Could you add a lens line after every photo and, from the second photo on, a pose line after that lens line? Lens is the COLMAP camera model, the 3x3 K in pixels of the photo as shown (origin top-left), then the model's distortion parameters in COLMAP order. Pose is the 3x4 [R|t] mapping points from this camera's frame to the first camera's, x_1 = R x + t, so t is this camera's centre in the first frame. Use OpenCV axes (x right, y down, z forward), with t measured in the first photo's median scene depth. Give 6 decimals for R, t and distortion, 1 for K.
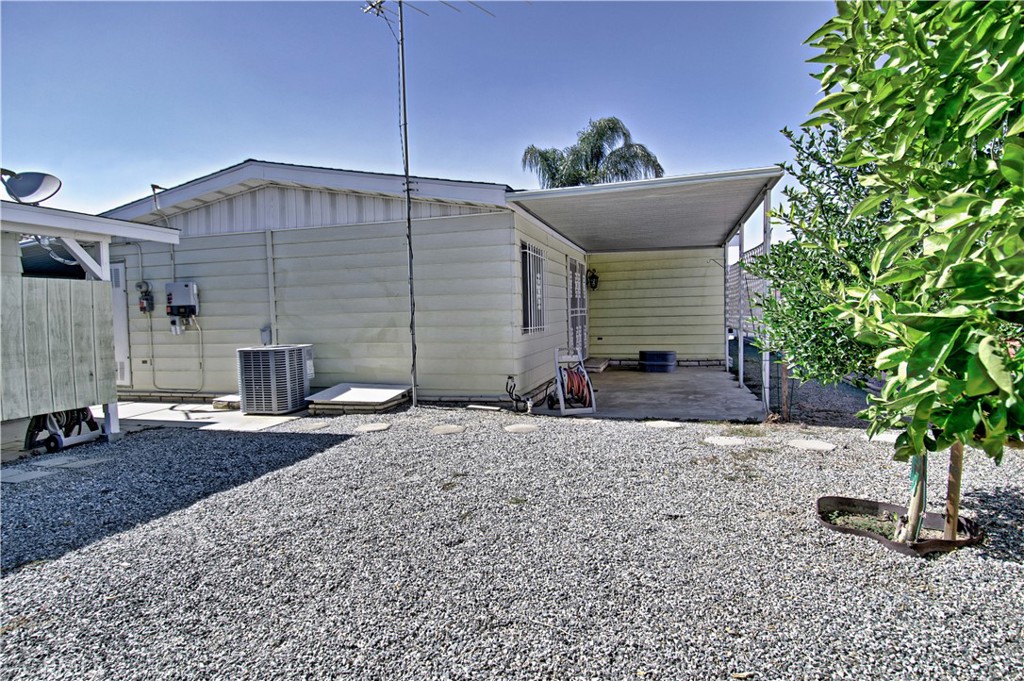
lens RADIAL K [[549.3, 0, 513.1], [0, 549.3, 339.4], [0, 0, 1]] dist [0.002154, -0.000320]
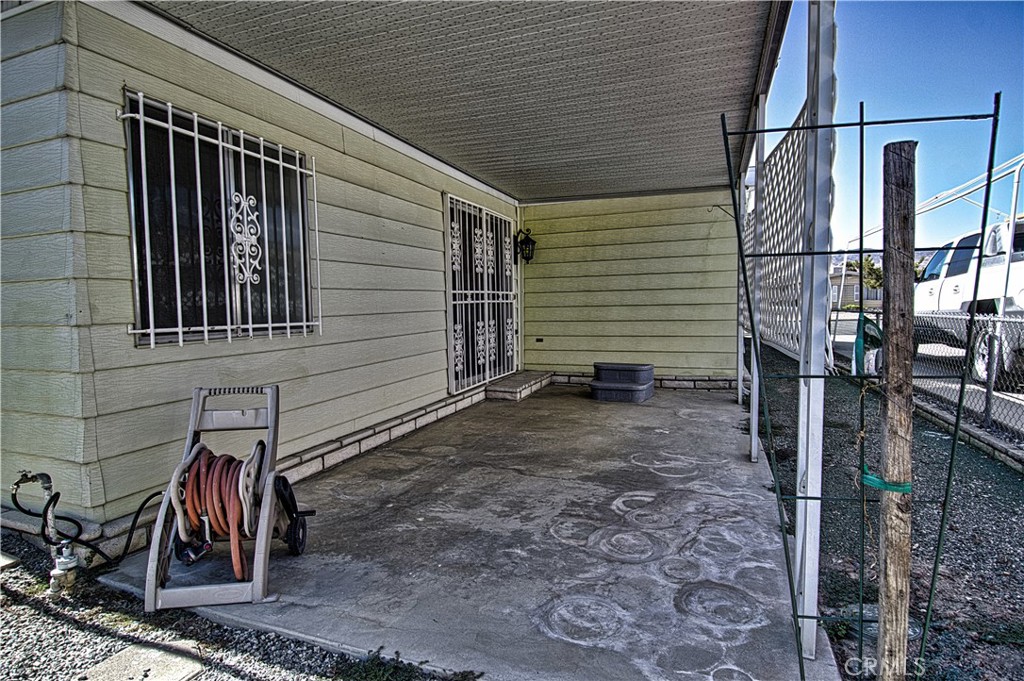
lens RADIAL K [[549.3, 0, 510.3], [0, 549.3, 342.7], [0, 0, 1]] dist [0.002154, -0.000320]
pose [[0.997704, 0.012149, -0.066631, 0.172797], [-0.010536, 0.999644, 0.024516, -0.014209], [0.066905, -0.023757, 0.997476, 0.380429]]
